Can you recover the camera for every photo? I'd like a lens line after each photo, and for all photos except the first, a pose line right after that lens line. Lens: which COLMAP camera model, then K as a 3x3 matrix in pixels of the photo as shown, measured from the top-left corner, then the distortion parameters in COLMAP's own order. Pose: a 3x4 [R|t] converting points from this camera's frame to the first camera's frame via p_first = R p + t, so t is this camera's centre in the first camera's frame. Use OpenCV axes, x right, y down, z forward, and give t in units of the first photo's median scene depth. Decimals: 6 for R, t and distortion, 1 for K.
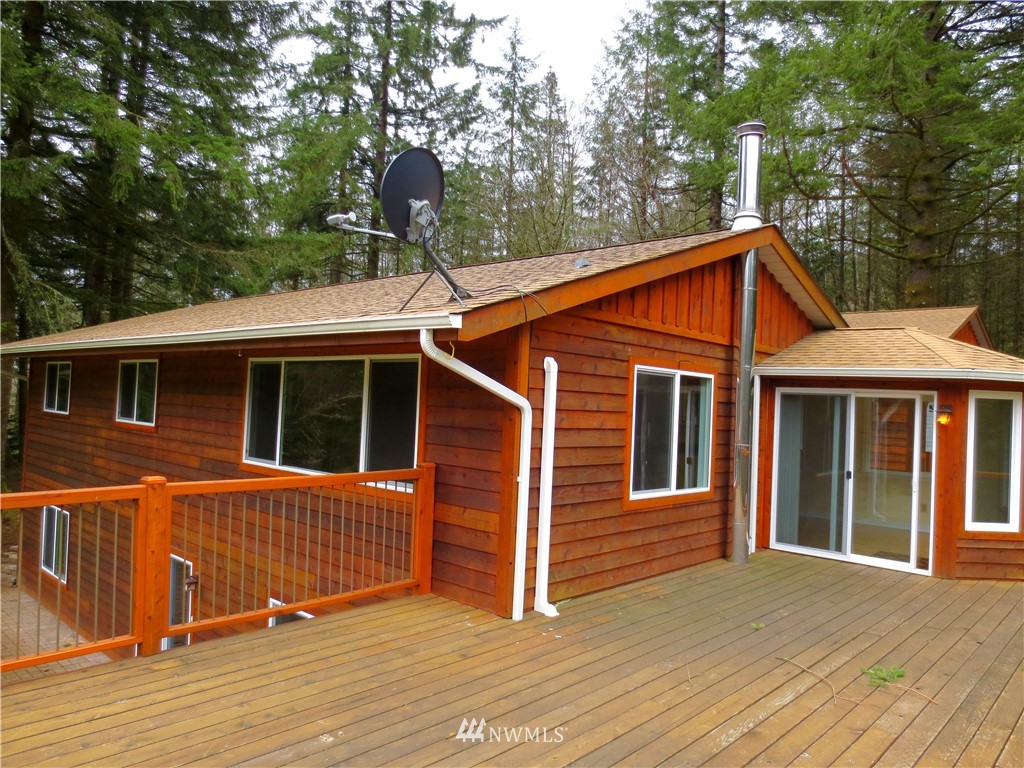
lens RADIAL K [[735.1, 0, 510.4], [0, 735.1, 401.8], [0, 0, 1]] dist [-0.026249, 0.003096]
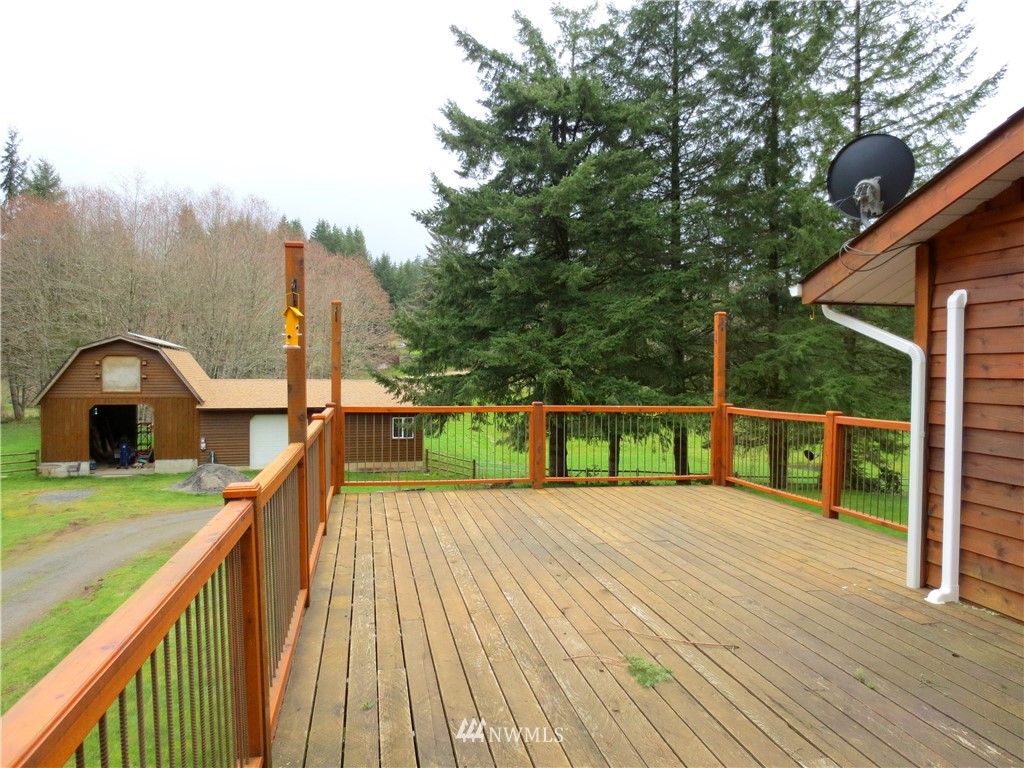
lens RADIAL K [[716.8, 0, 512.0], [0, 716.8, 384.0], [0, 0, 1]] dist [-0.031308, 0.001272]
pose [[-0.589066, -0.027291, -0.807624, 1.037082], [-0.025871, 0.999554, -0.014907, 0.069013], [0.807670, 0.012113, -0.589510, 1.125929]]
